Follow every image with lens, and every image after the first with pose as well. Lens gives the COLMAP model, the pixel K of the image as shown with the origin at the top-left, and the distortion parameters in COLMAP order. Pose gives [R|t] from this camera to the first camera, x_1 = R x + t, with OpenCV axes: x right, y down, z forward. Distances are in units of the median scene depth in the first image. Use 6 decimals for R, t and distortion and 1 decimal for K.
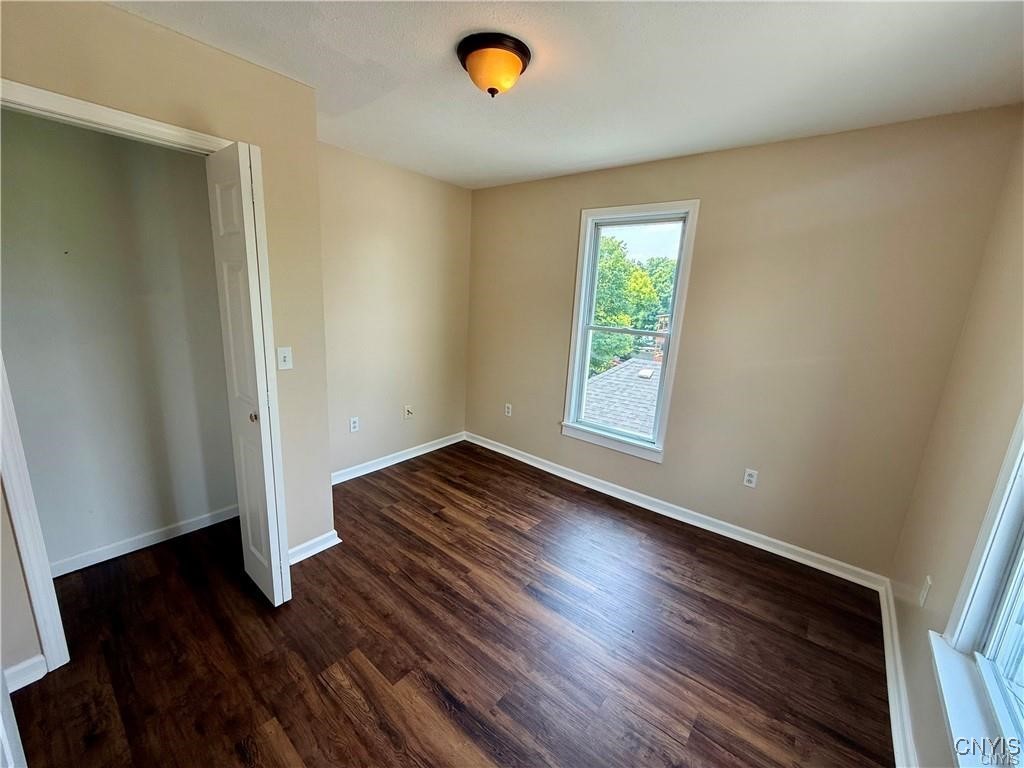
lens RADIAL K [[412.6, 0, 513.1], [0, 412.6, 383.9], [0, 0, 1]] dist [-0.000666, 0.000076]
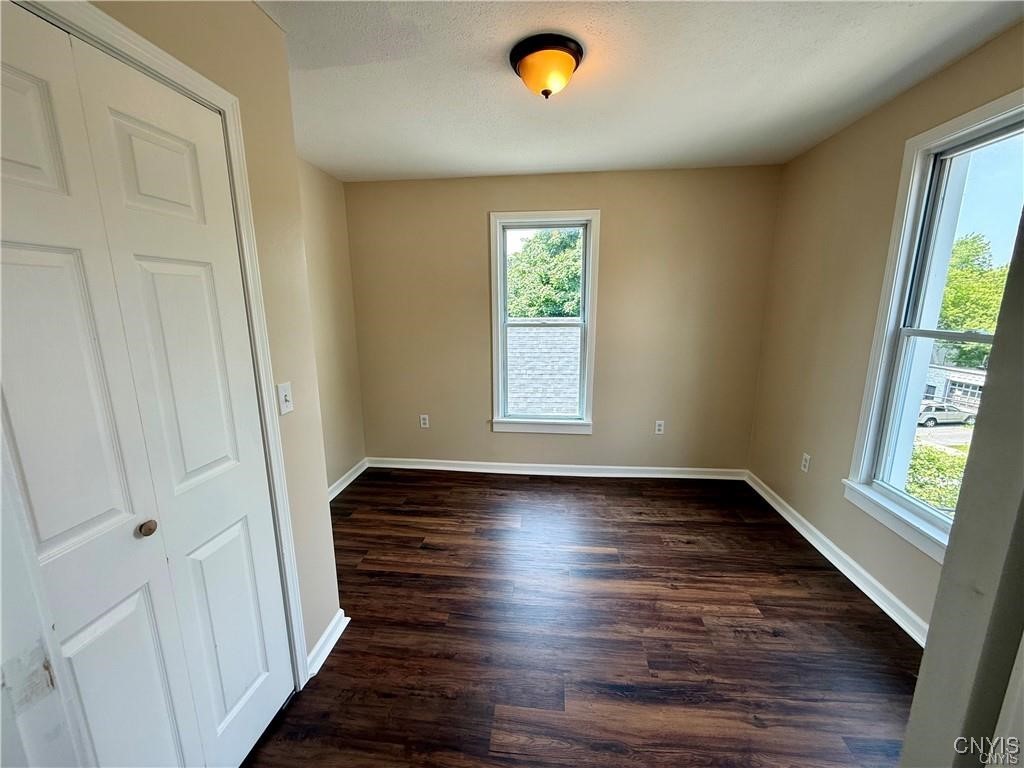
lens RADIAL K [[412.6, 0, 509.7], [0, 412.6, 382.4], [0, 0, 1]] dist [-0.000666, 0.000076]
pose [[0.832456, -0.162457, 0.529740, -0.456297], [0.166975, 0.985160, 0.039731, -0.038594], [-0.528333, 0.055379, 0.847229, 0.134574]]
